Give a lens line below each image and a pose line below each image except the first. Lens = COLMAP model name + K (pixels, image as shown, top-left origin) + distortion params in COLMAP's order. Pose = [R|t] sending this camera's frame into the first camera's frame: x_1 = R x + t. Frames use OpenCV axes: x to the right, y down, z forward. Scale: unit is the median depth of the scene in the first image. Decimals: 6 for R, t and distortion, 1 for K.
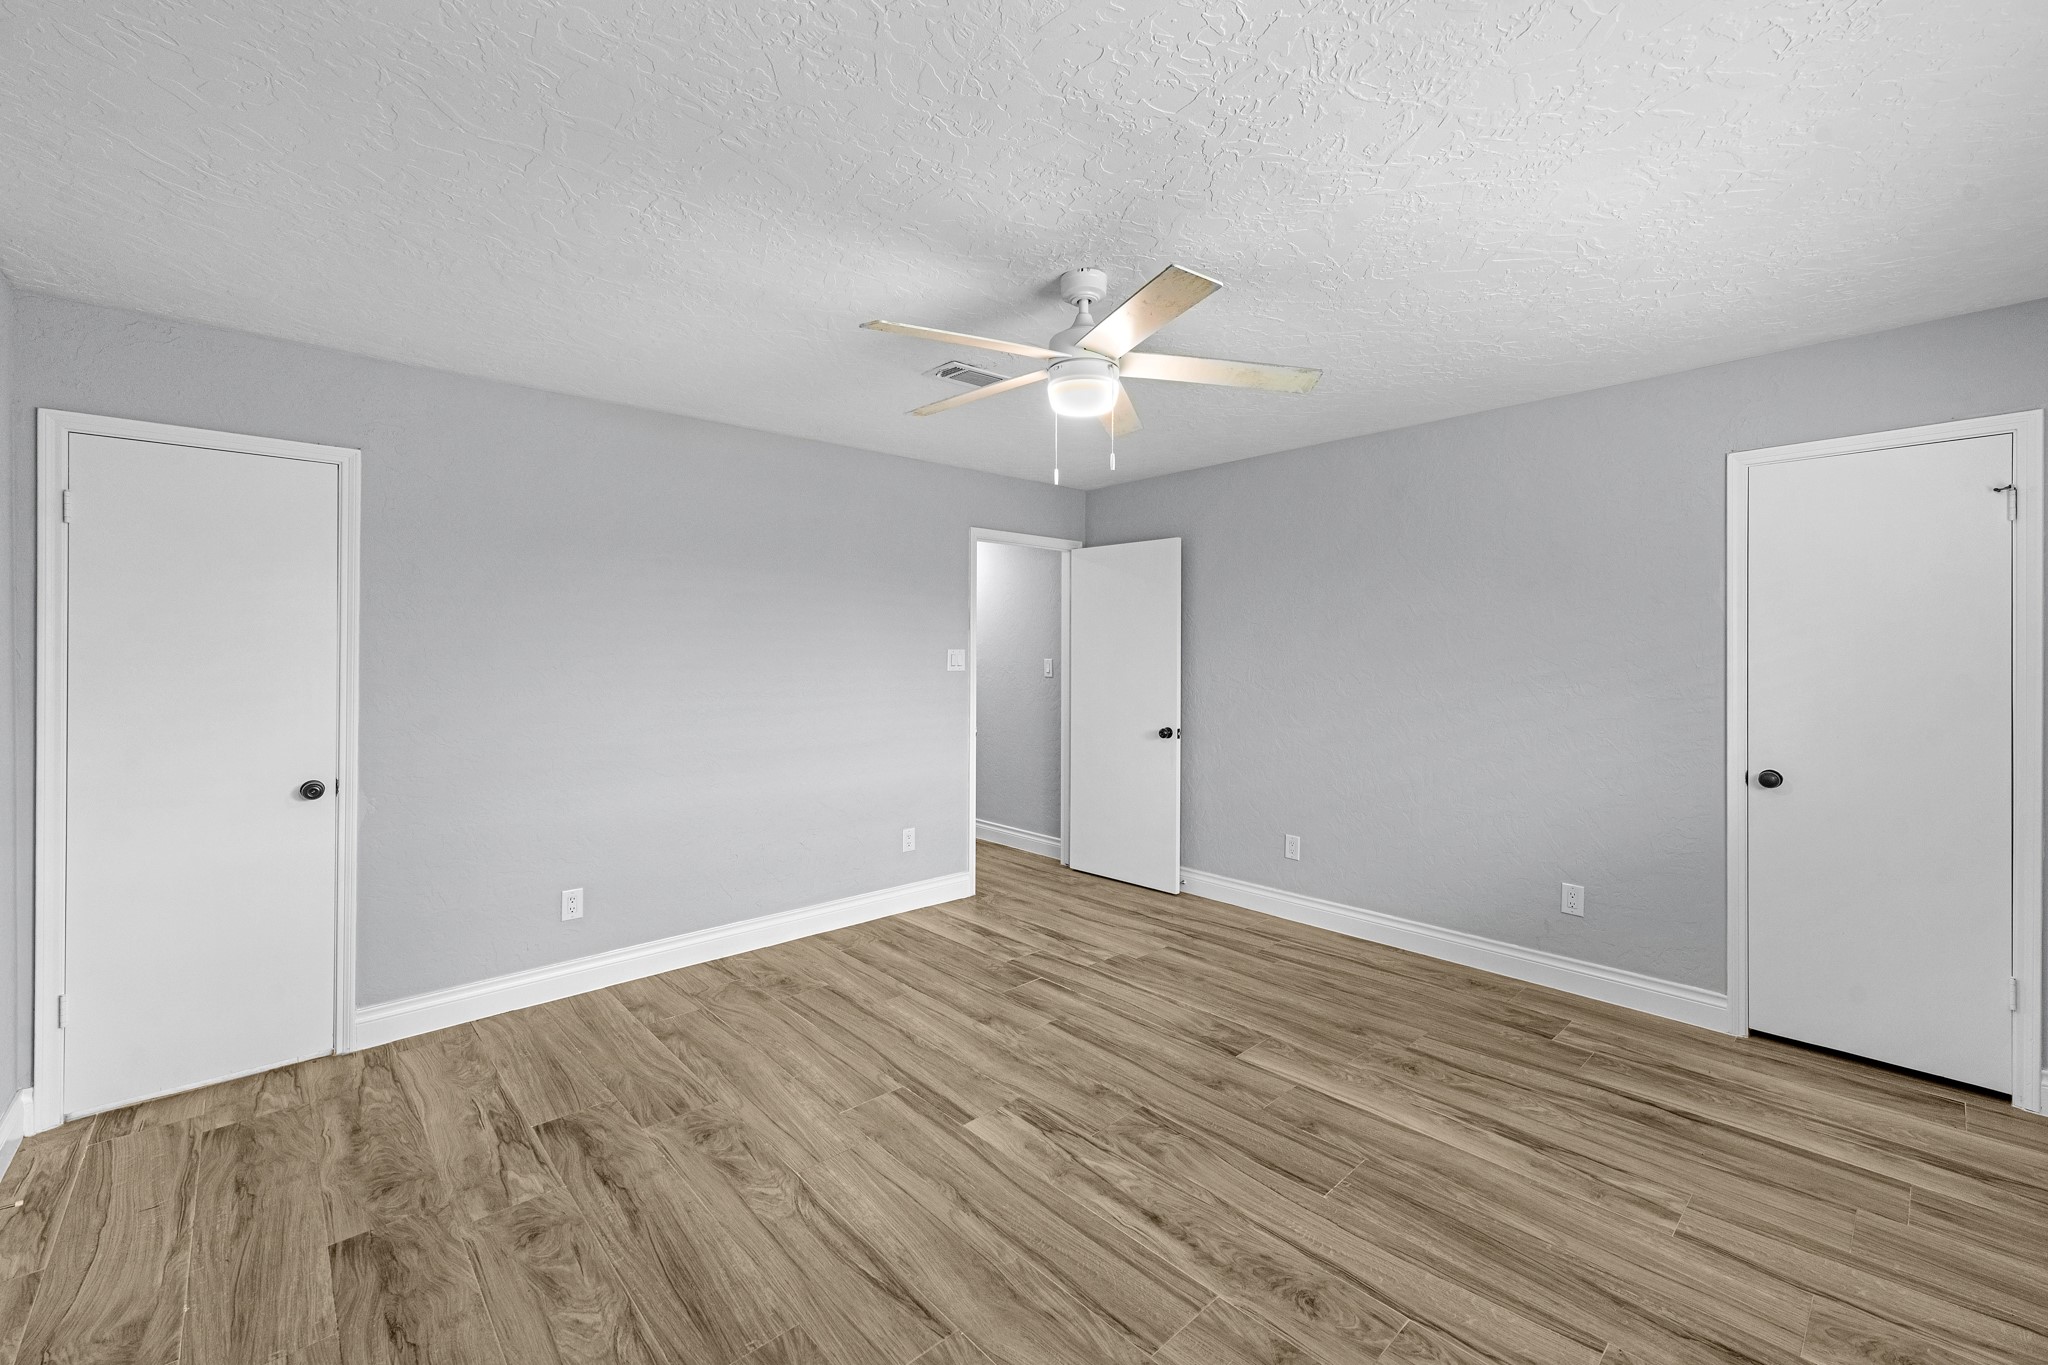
lens RADIAL K [[826.8, 0, 1023.1], [0, 826.8, 660.9], [0, 0, 1]] dist [0.006810, -0.001371]
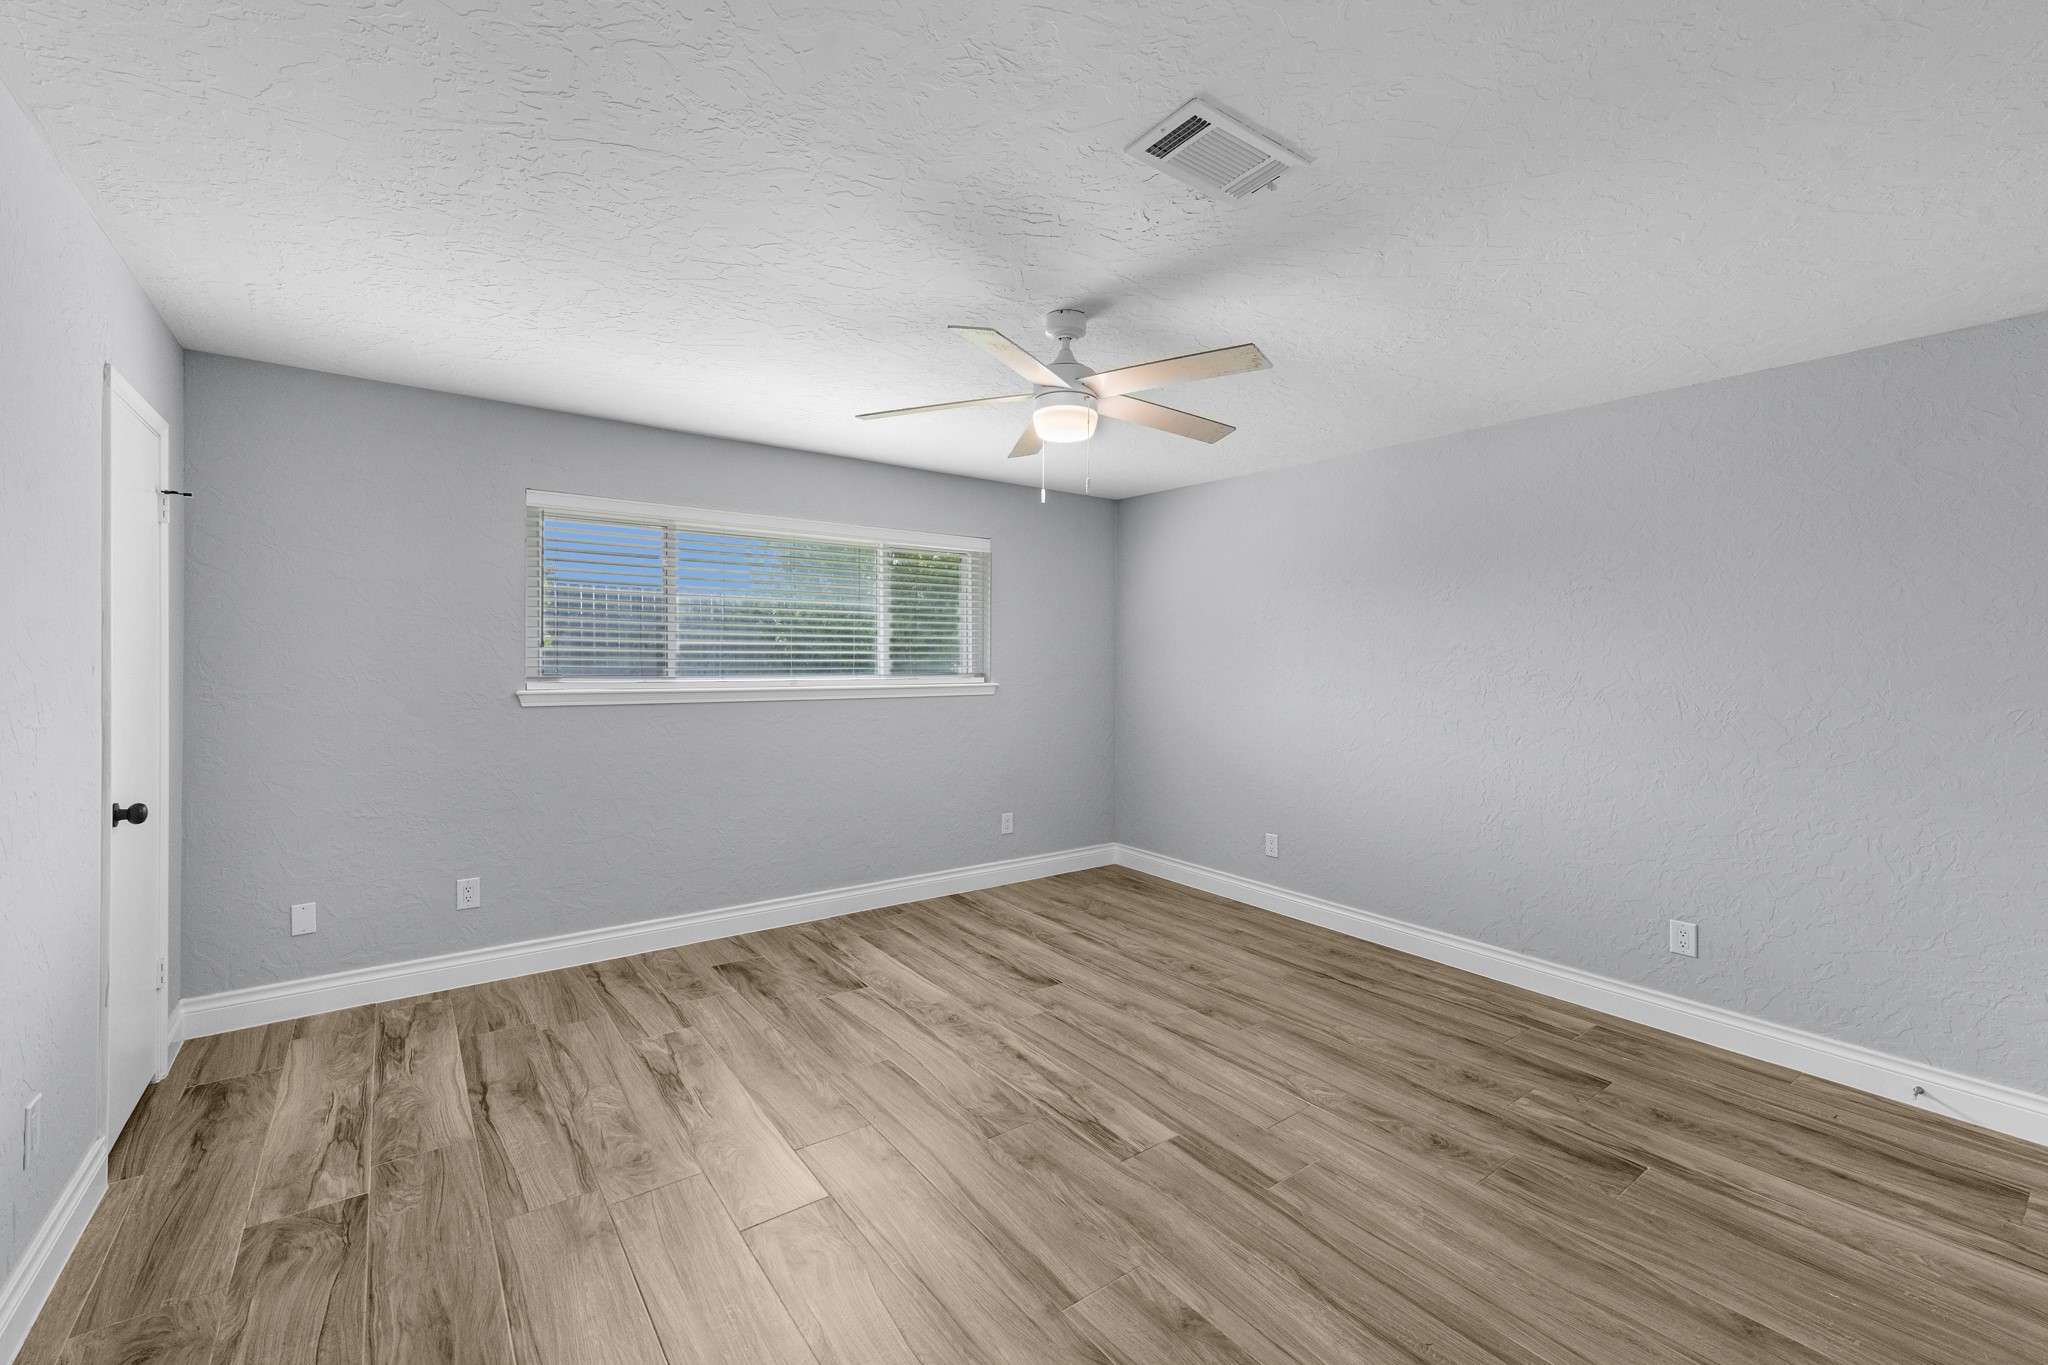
lens RADIAL K [[826.8, 0, 1023.8], [0, 826.8, 669.2], [0, 0, 1]] dist [0.006810, -0.001371]
pose [[-0.995617, -0.010466, 0.092939, 0.025056], [-0.008714, 0.999777, 0.019239, -0.009333], [-0.093120, 0.018344, -0.995486, 2.032670]]
